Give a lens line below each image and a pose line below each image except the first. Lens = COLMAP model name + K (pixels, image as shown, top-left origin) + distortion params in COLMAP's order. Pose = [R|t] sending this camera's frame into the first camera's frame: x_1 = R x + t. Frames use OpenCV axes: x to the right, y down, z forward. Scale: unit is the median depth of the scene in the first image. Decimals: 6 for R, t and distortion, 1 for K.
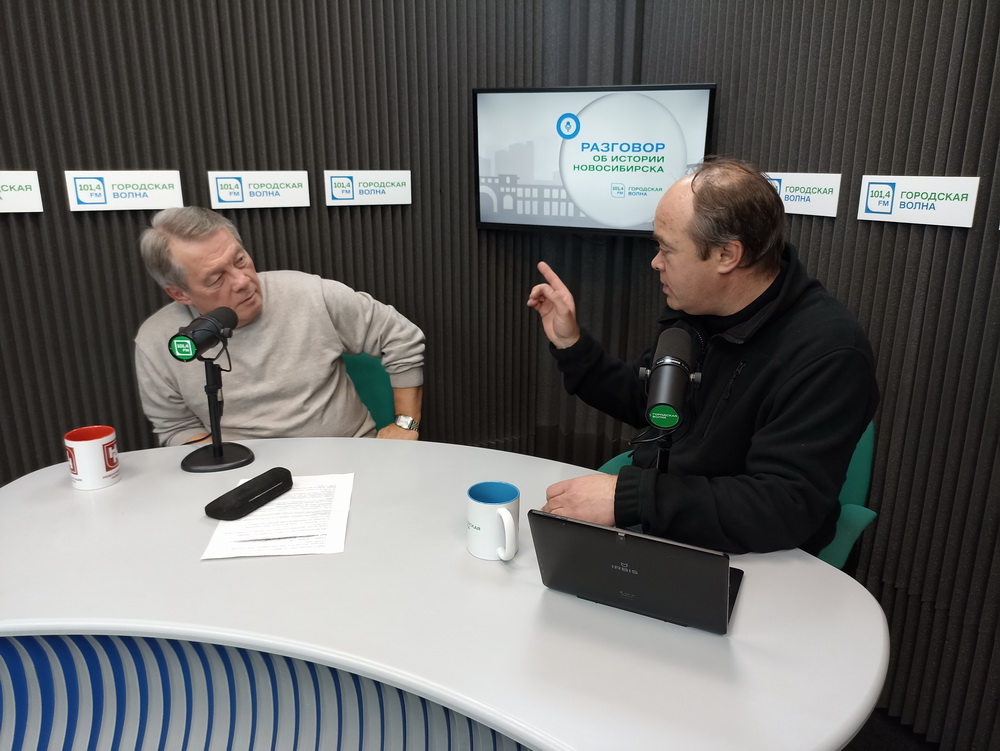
lens RADIAL K [[716.4, 0, 501.6], [0, 716.4, 368.5], [0, 0, 1]] dist [-0.009935, -0.018754]
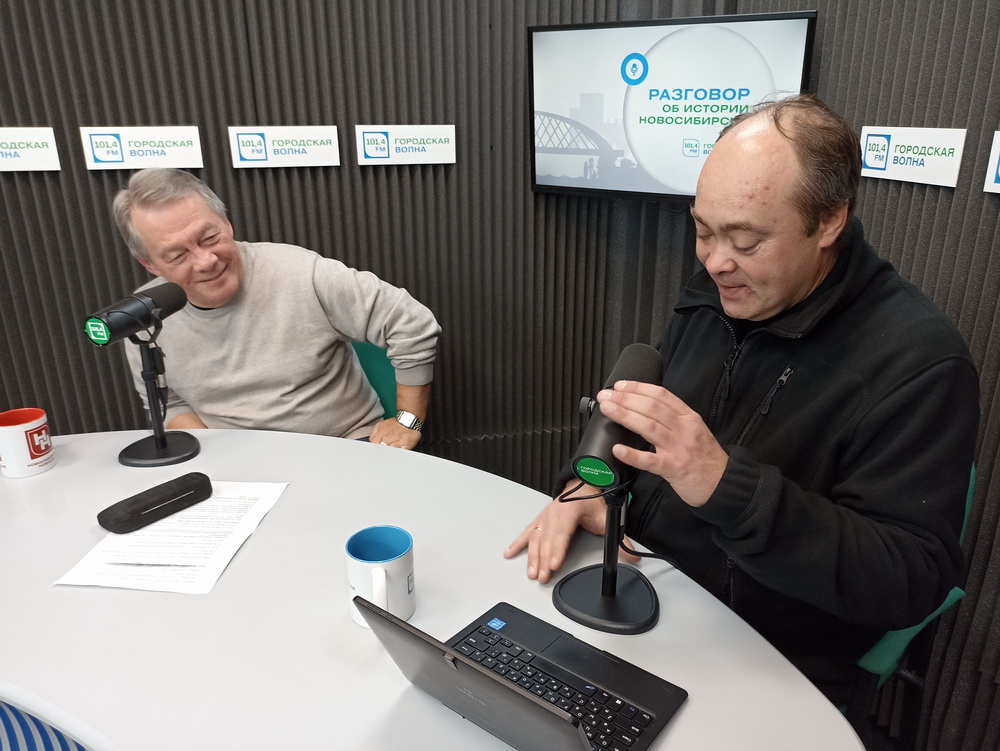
lens RADIAL K [[716.4, 0, 510.0], [0, 716.4, 372.2], [0, 0, 1]] dist [-0.009935, -0.018754]
pose [[0.977715, 0.064114, -0.199908, 0.144820], [-0.050881, 0.996203, 0.070650, -0.040947], [0.203678, -0.058904, 0.977264, 0.144255]]
